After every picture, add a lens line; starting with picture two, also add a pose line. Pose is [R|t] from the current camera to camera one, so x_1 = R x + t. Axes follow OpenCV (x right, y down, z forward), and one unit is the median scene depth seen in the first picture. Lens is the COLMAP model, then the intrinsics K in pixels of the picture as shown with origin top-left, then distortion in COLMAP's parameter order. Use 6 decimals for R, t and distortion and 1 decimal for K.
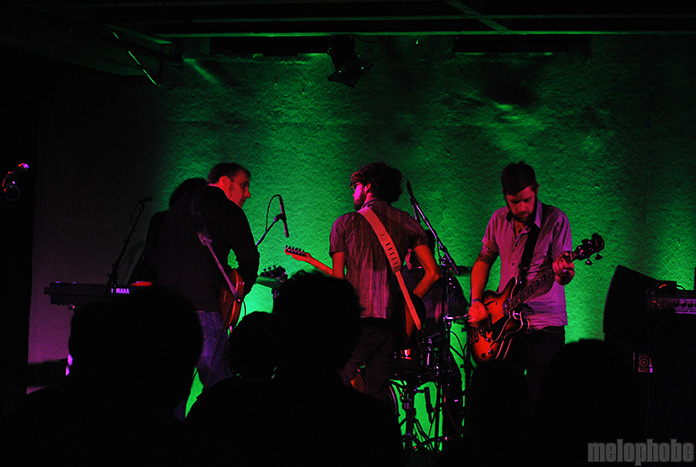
lens RADIAL K [[1707.3, 0, 345.0], [0, 1707.3, 234.1], [0, 0, 1]] dist [-0.208795, 0.000000]
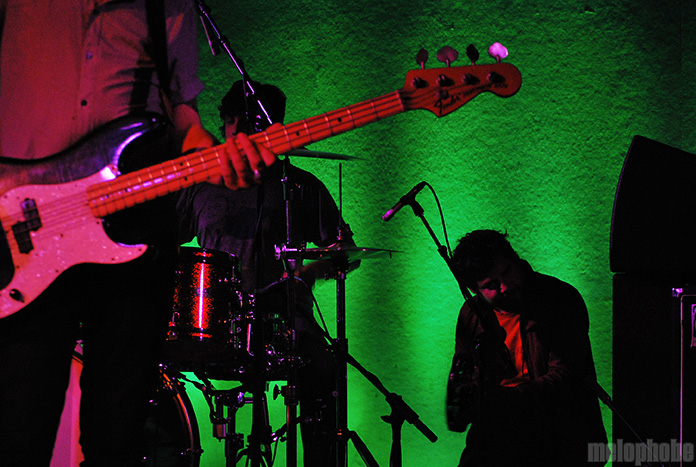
lens RADIAL K [[1707.3, 0, 352.2], [0, 1707.3, 235.4], [0, 0, 1]] dist [-0.208795, 0.000000]
pose [[0.999362, -0.035671, 0.001752, 0.066261], [0.035656, 0.999335, 0.007622, 0.035938], [-0.002023, -0.007555, 0.999969, 0.438244]]
